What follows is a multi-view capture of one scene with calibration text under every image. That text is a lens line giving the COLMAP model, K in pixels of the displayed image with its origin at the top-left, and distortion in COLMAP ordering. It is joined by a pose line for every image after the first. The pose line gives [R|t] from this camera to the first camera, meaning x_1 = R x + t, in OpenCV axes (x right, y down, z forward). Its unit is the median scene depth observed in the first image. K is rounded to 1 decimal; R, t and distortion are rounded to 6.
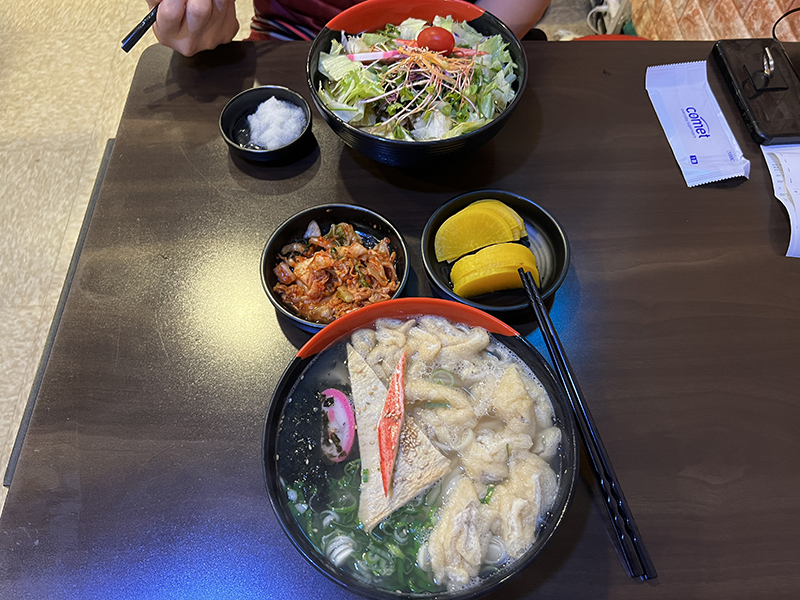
lens RADIAL K [[598.8, 0, 396.9], [0, 598.8, 299.0], [0, 0, 1]] dist [0.010868, -0.026904]
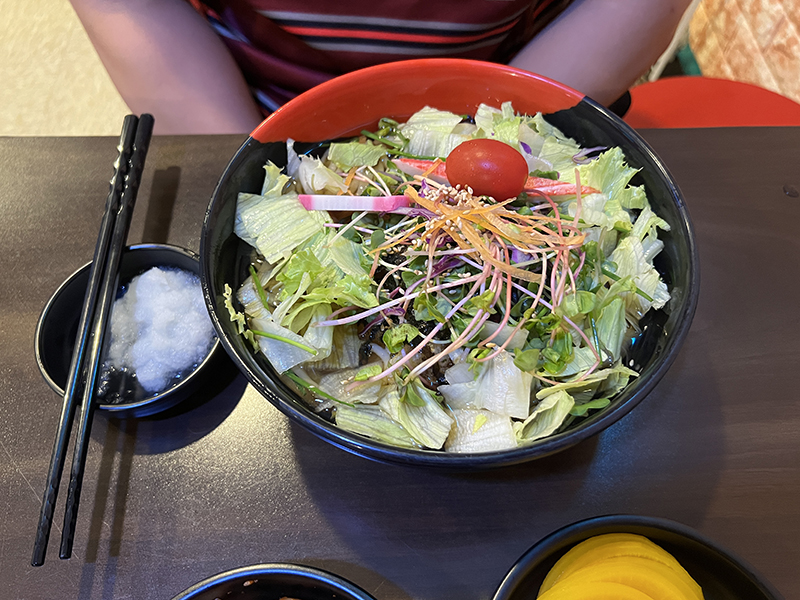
lens RADIAL K [[598.8, 0, 403.0], [0, 598.8, 300.6], [0, 0, 1]] dist [0.010868, -0.026904]
pose [[0.999839, -0.016839, 0.006220, -0.004520], [0.016890, 0.999822, -0.008373, -0.325673], [-0.006078, 0.008476, 0.999946, 0.538102]]
